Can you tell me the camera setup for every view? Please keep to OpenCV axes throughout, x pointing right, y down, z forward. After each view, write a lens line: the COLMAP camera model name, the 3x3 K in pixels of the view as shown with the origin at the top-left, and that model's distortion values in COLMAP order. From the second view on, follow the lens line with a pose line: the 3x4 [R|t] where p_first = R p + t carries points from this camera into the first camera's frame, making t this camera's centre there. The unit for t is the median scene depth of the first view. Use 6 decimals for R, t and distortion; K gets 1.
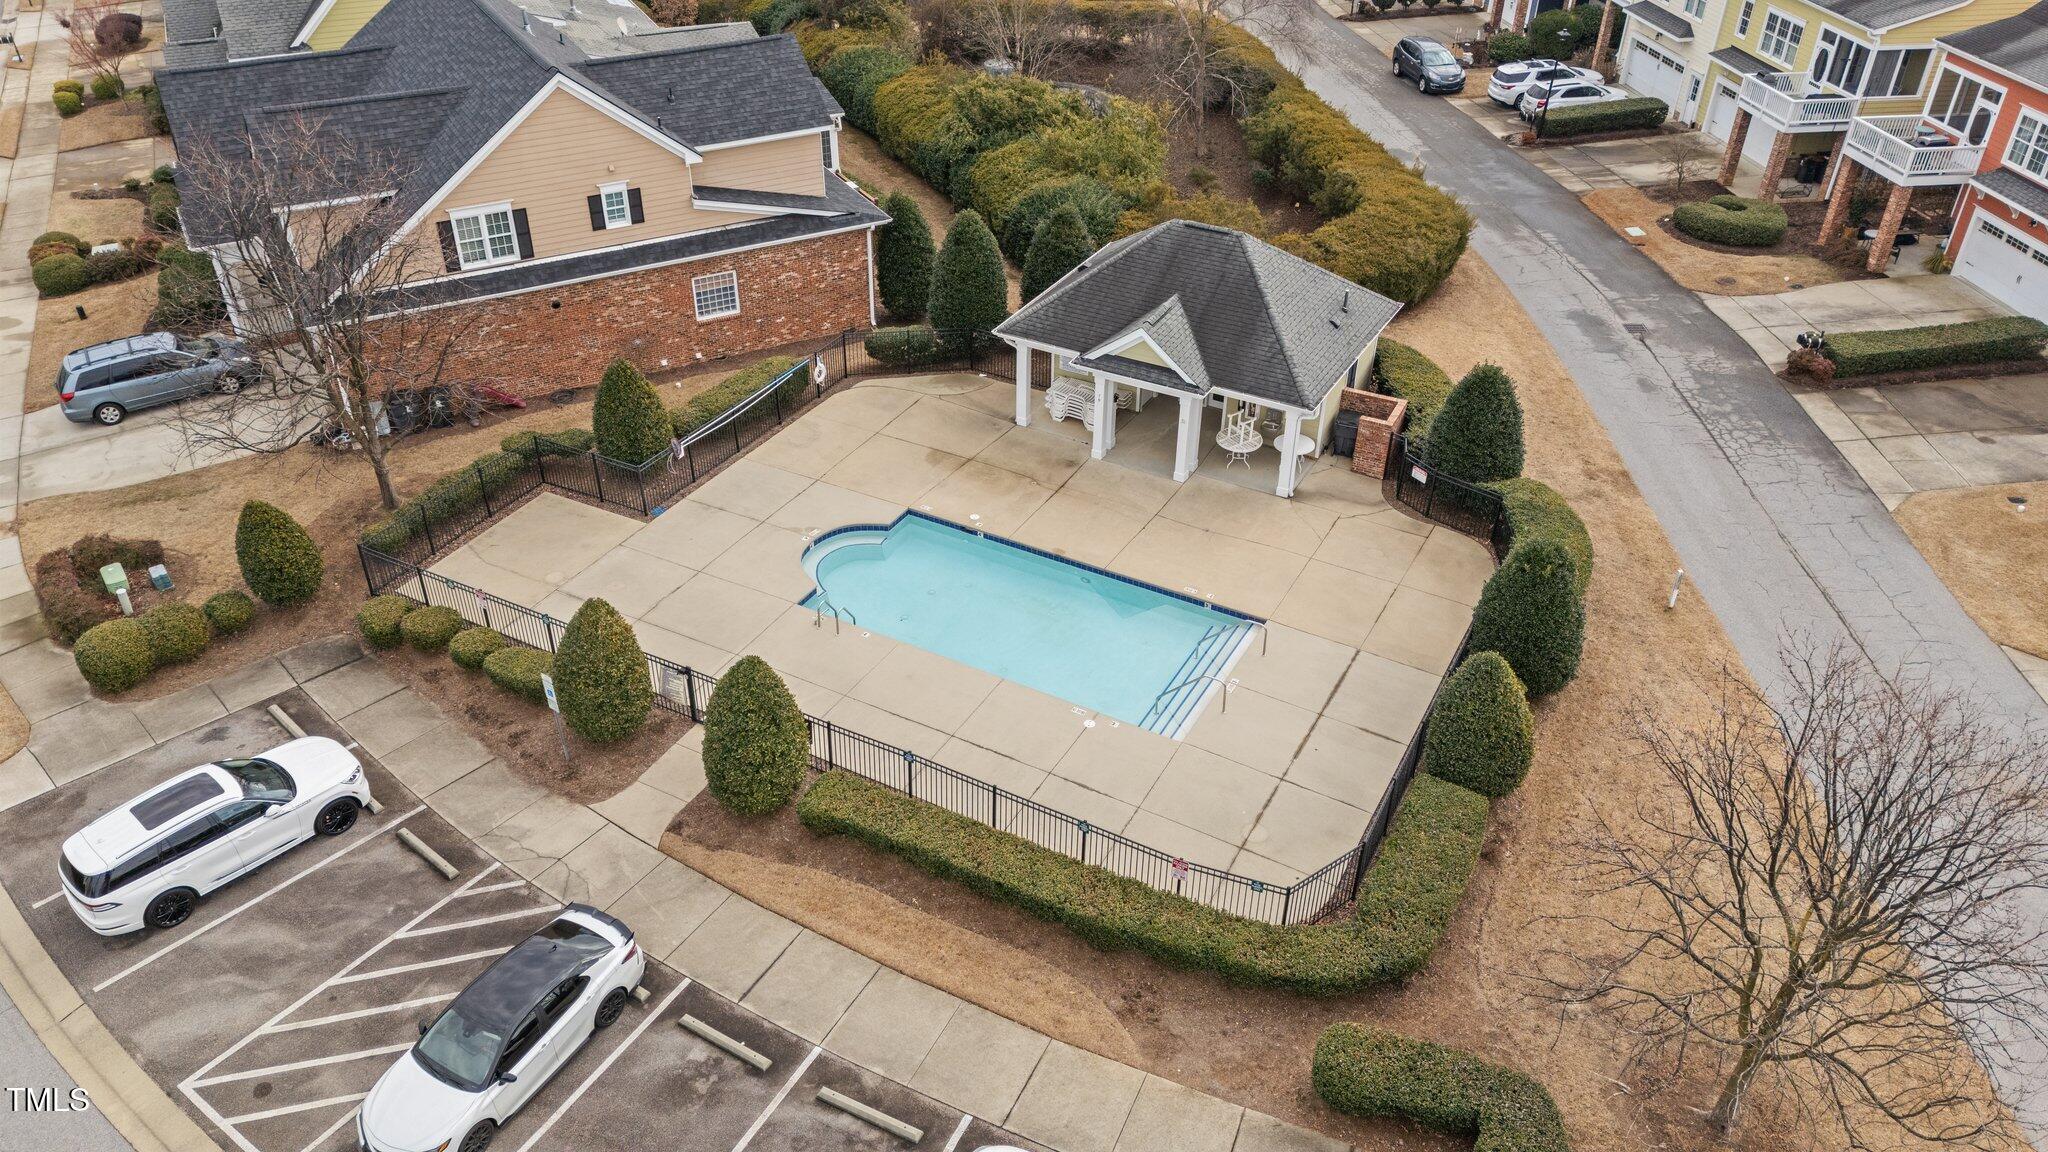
lens RADIAL K [[1471.0, 0, 1024.0], [0, 1471.0, 576.0], [0, 0, 1]] dist [0.126083, -0.193215]
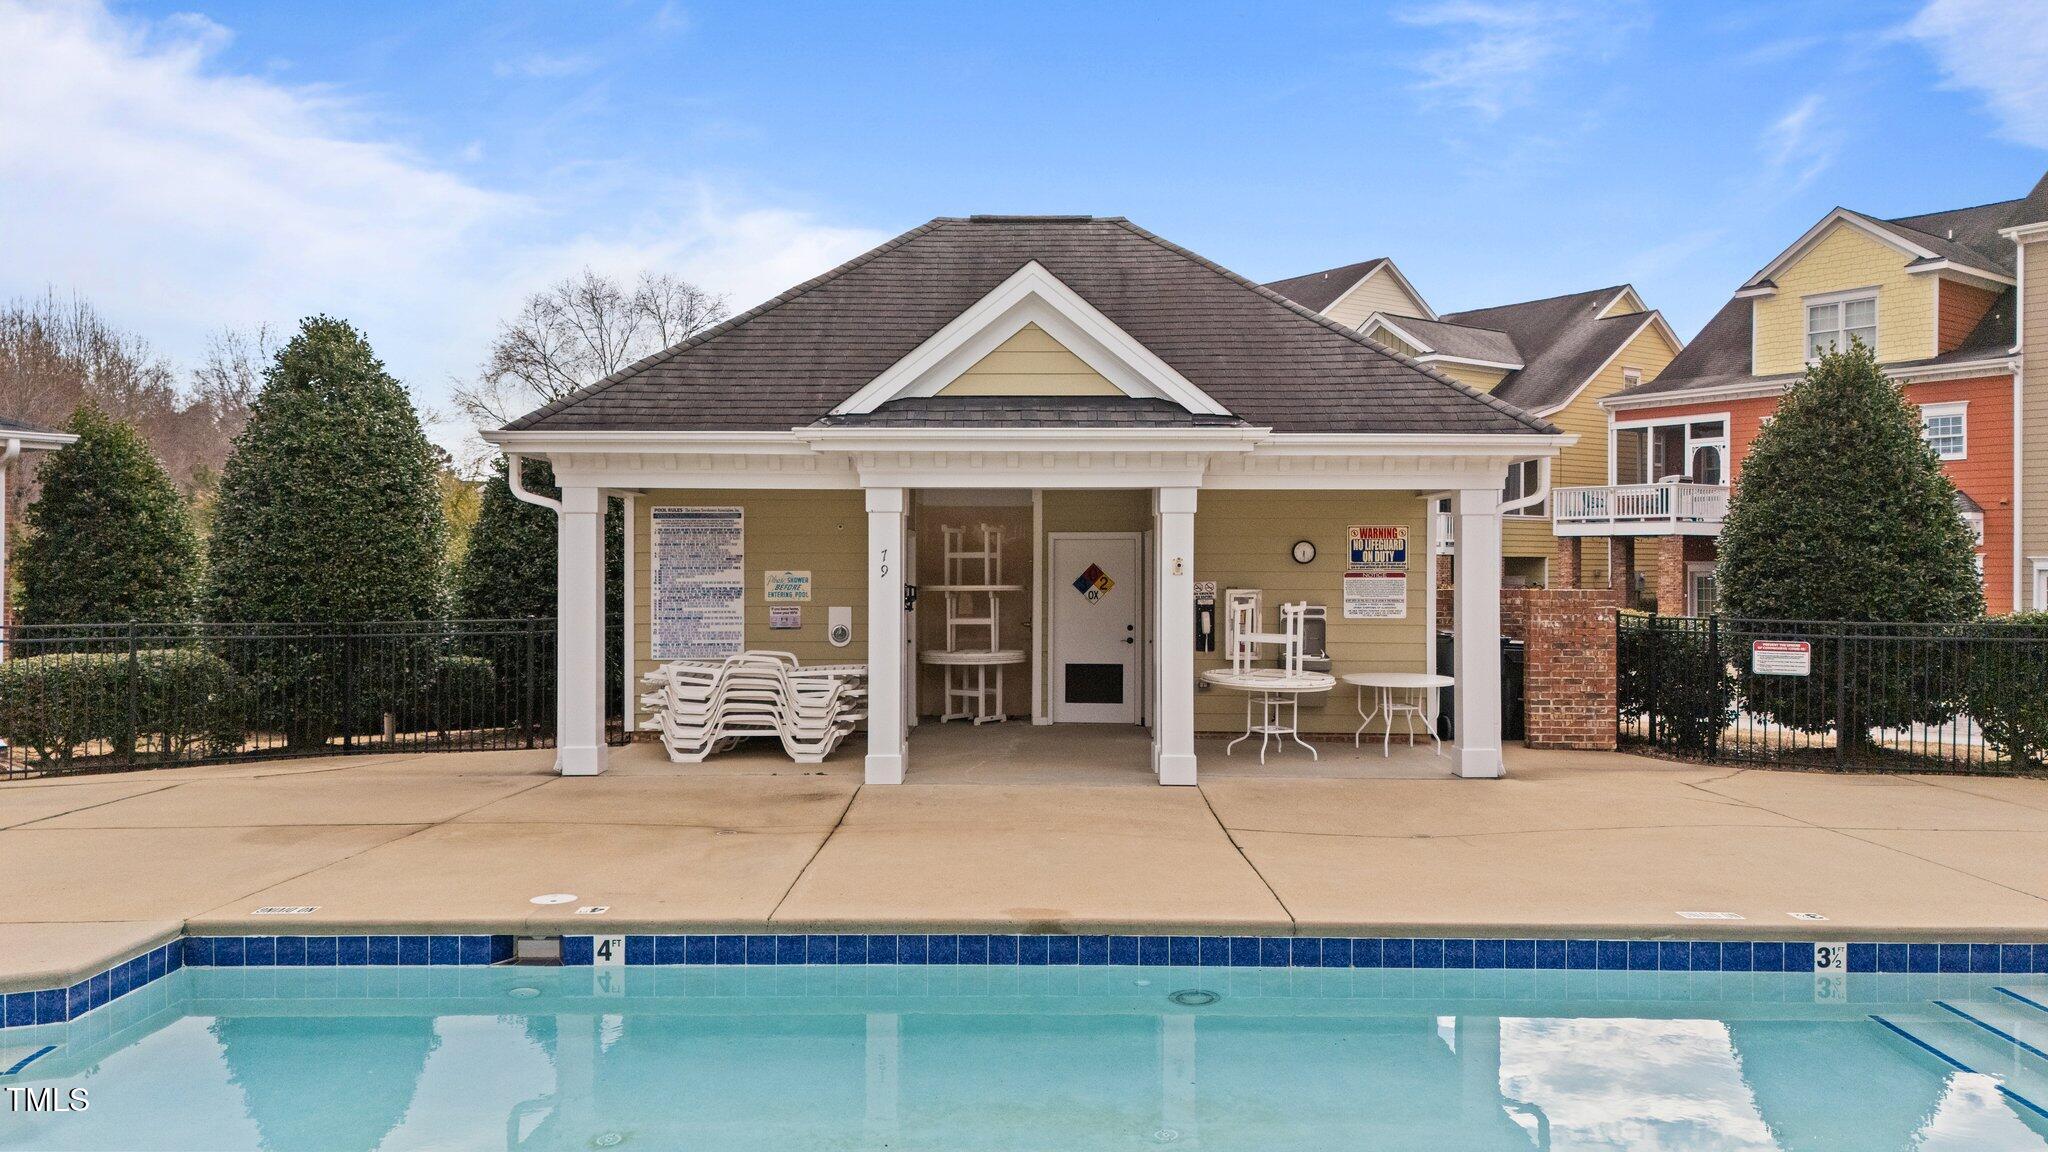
lens RADIAL K [[1471.0, 0, 1024.0], [0, 1471.0, 576.0], [0, 0, 1]] dist [0.126083, -0.193215]
pose [[0.873107, 0.001556, 0.487527, -0.077312], [0.270516, 0.830385, -0.487116, 0.043789], [-0.405593, 0.557188, 0.724594, 0.763866]]
